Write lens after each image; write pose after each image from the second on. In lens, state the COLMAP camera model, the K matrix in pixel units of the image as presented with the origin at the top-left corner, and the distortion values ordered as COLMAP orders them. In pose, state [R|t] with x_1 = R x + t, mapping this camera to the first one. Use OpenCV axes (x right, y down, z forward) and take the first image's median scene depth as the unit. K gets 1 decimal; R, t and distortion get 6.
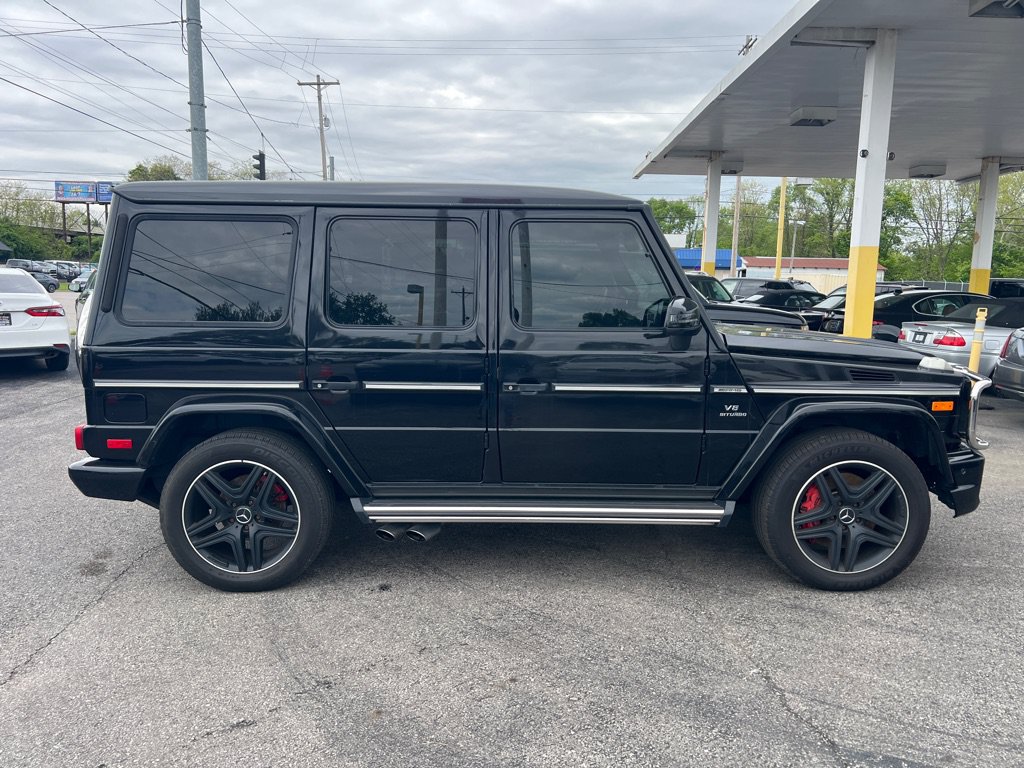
lens RADIAL K [[768.3, 0, 512.9], [0, 768.3, 389.0], [0, 0, 1]] dist [0.046120, -0.050129]
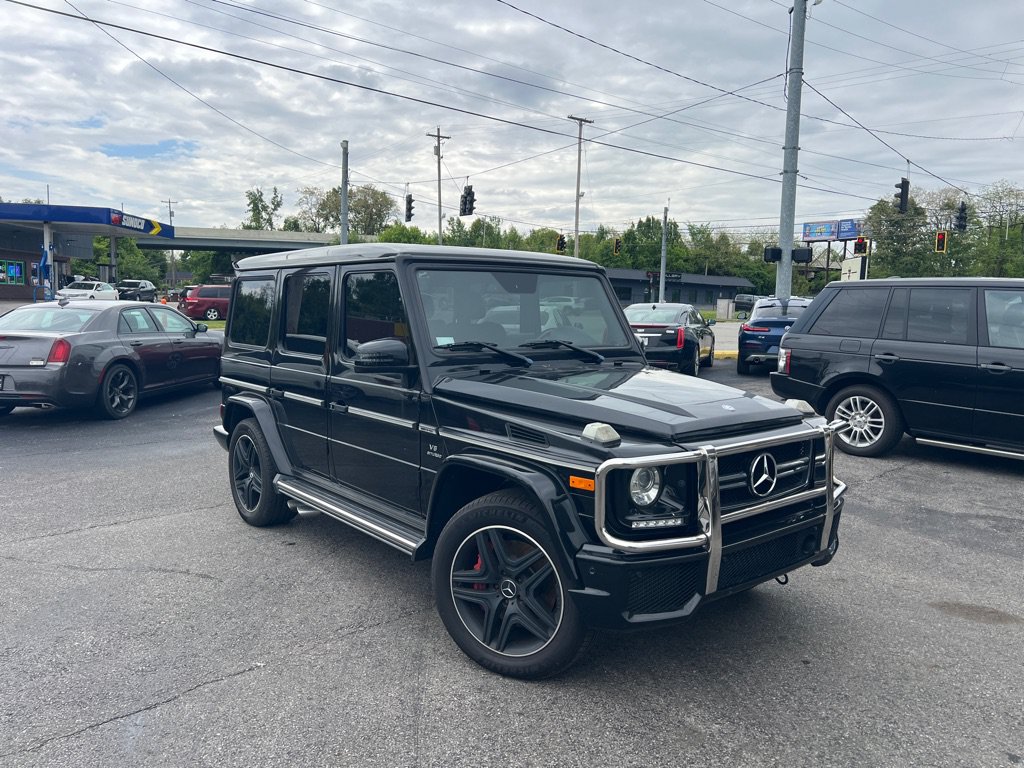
lens RADIAL K [[768.3, 0, 511.8], [0, 768.3, 382.4], [0, 0, 1]] dist [0.046120, -0.050129]
pose [[0.618075, 0.075888, -0.782448, 1.135464], [-0.114330, 0.993425, 0.006038, -0.079592], [0.777761, 0.085725, 0.622687, 0.438822]]
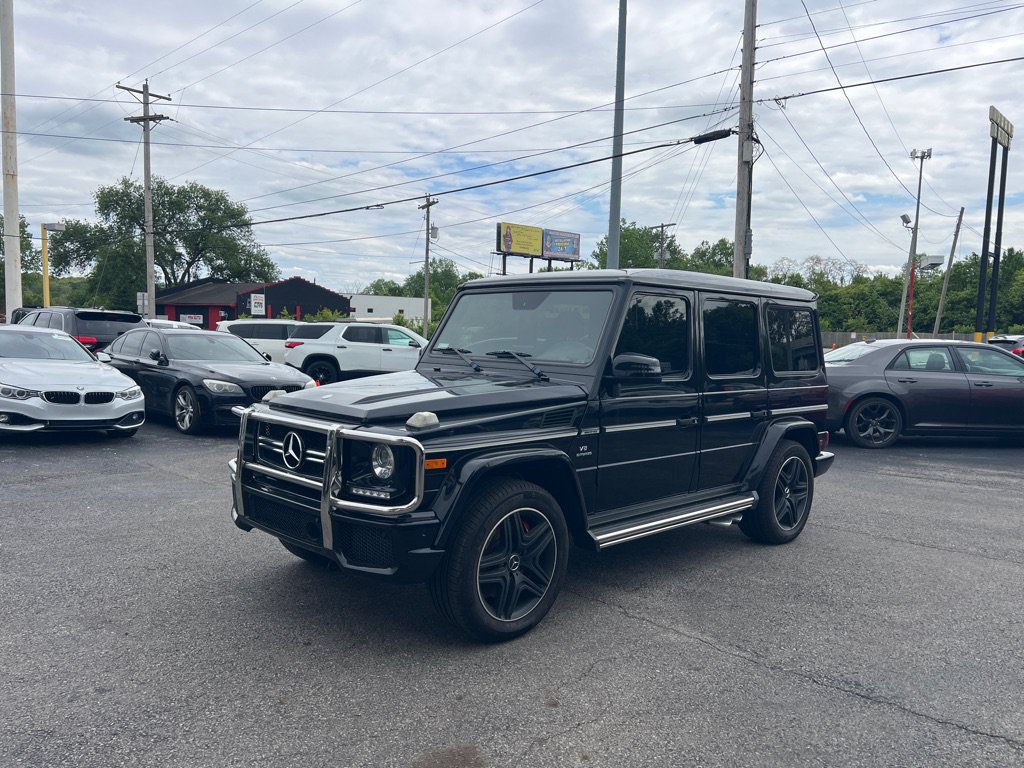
lens RADIAL K [[768.3, 0, 510.8], [0, 768.3, 383.9], [0, 0, 1]] dist [0.046120, -0.050129]
pose [[-0.722140, 0.014734, -0.691590, 1.138763], [-0.132346, 0.978362, 0.159036, -0.296255], [0.678969, 0.206375, -0.704564, 2.142692]]
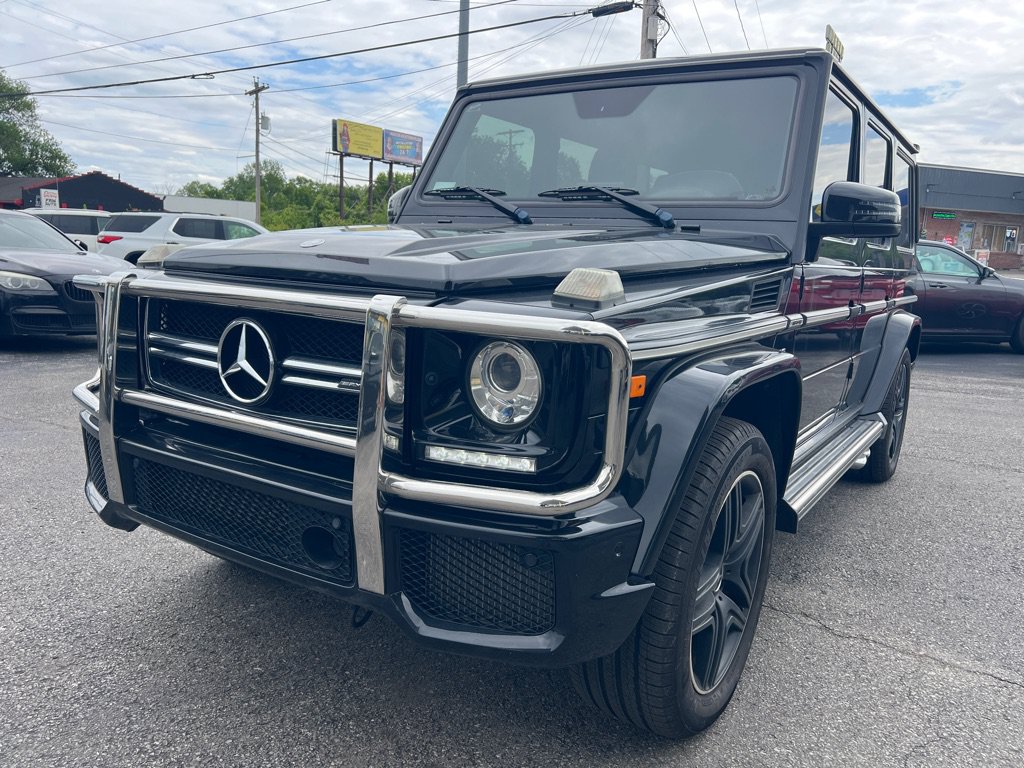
lens RADIAL K [[768.3, 0, 513.2], [0, 768.3, 387.3], [0, 0, 1]] dist [0.046120, -0.050129]
pose [[-0.557751, 0.106530, -0.823144, 0.920632], [-0.166848, 0.957095, 0.236920, -0.122285], [0.813066, 0.269482, -0.516046, 1.591110]]
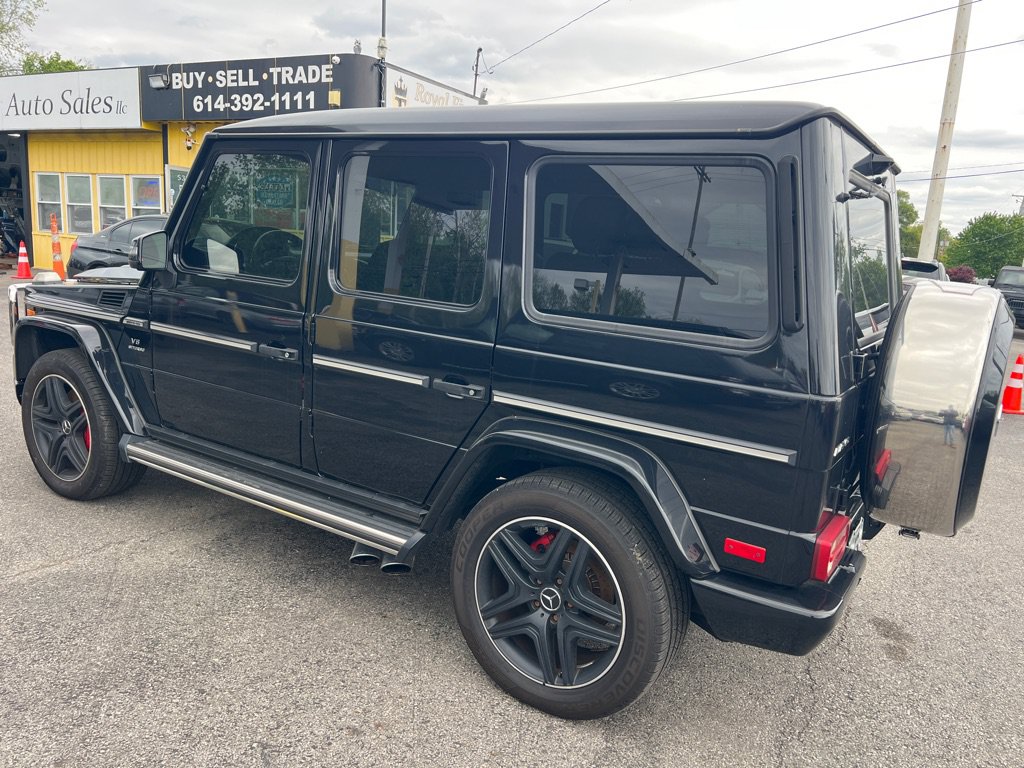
lens RADIAL K [[768.3, 0, 514.8], [0, 768.3, 386.0], [0, 0, 1]] dist [0.046120, -0.050129]
pose [[-0.833598, -0.174415, 0.524113, -0.653052], [-0.007601, 0.952373, 0.304842, -0.287395], [-0.552320, 0.250132, -0.795221, 1.969216]]
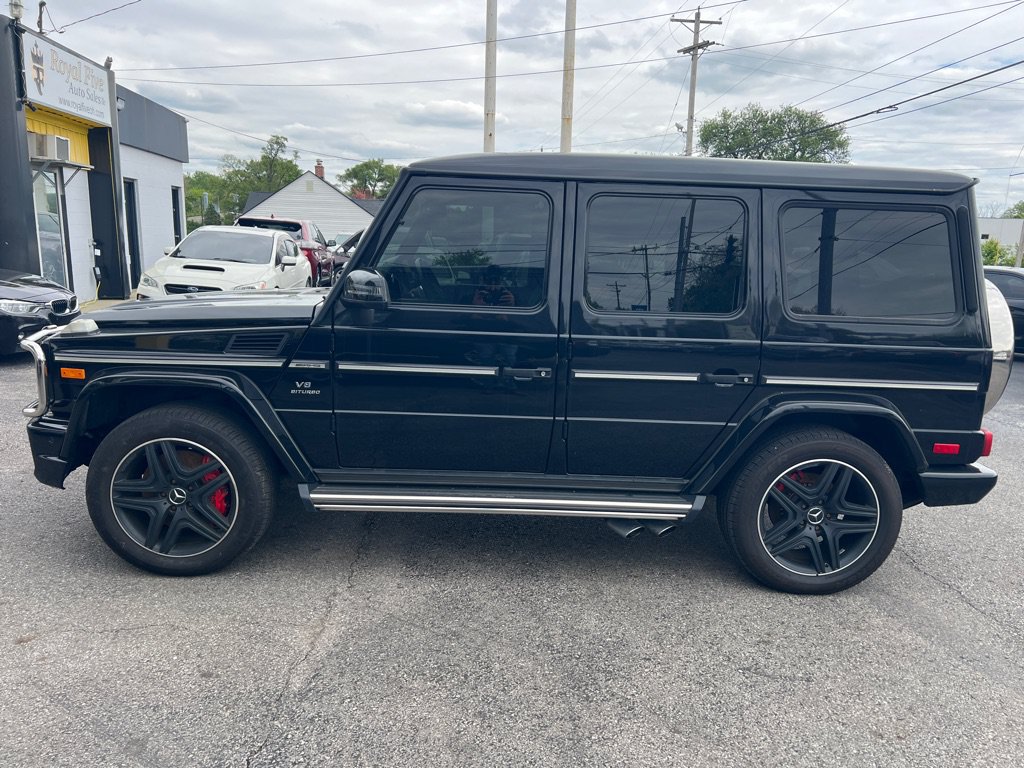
lens RADIAL K [[768.3, 0, 513.4], [0, 768.3, 385.8], [0, 0, 1]] dist [0.046120, -0.050129]
pose [[-0.998722, -0.044765, -0.023469, 0.047961], [-0.049922, 0.946288, 0.319449, -0.343658], [0.007908, 0.320212, -0.947313, 2.315497]]
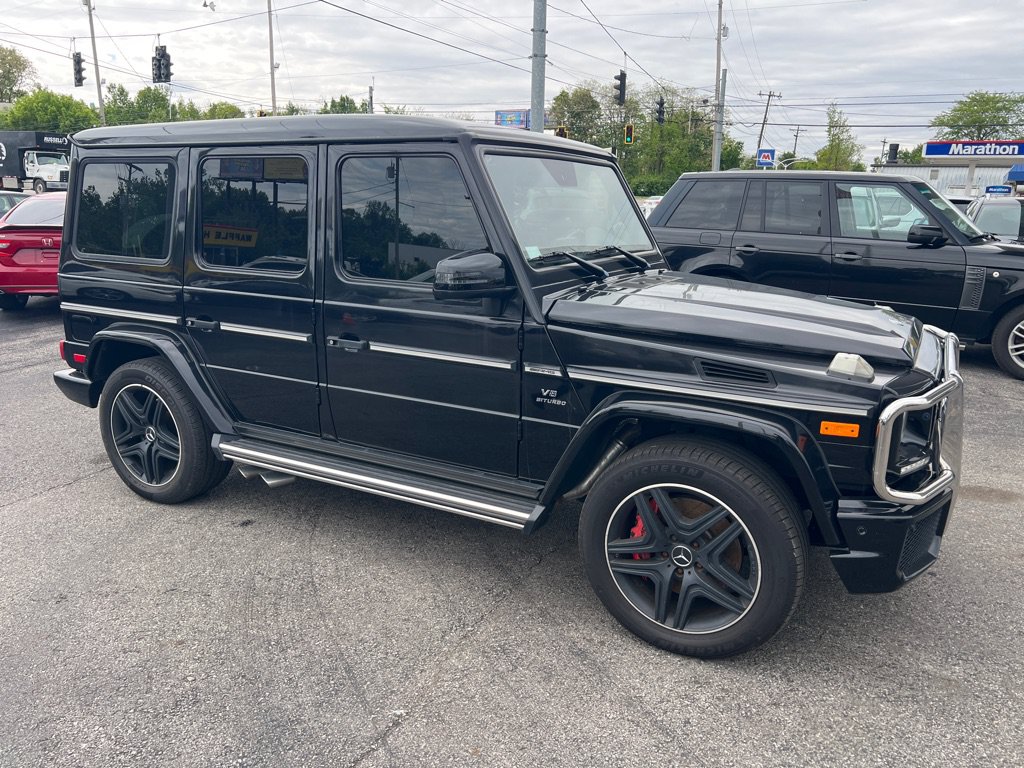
lens RADIAL K [[768.3, 0, 511.0], [0, 768.3, 385.1], [0, 0, 1]] dist [0.046120, -0.050129]
pose [[0.869031, 0.119542, -0.480098, 0.627858], [-0.073429, 0.990788, 0.113786, -0.070717], [0.489278, -0.063630, 0.869804, 0.290344]]
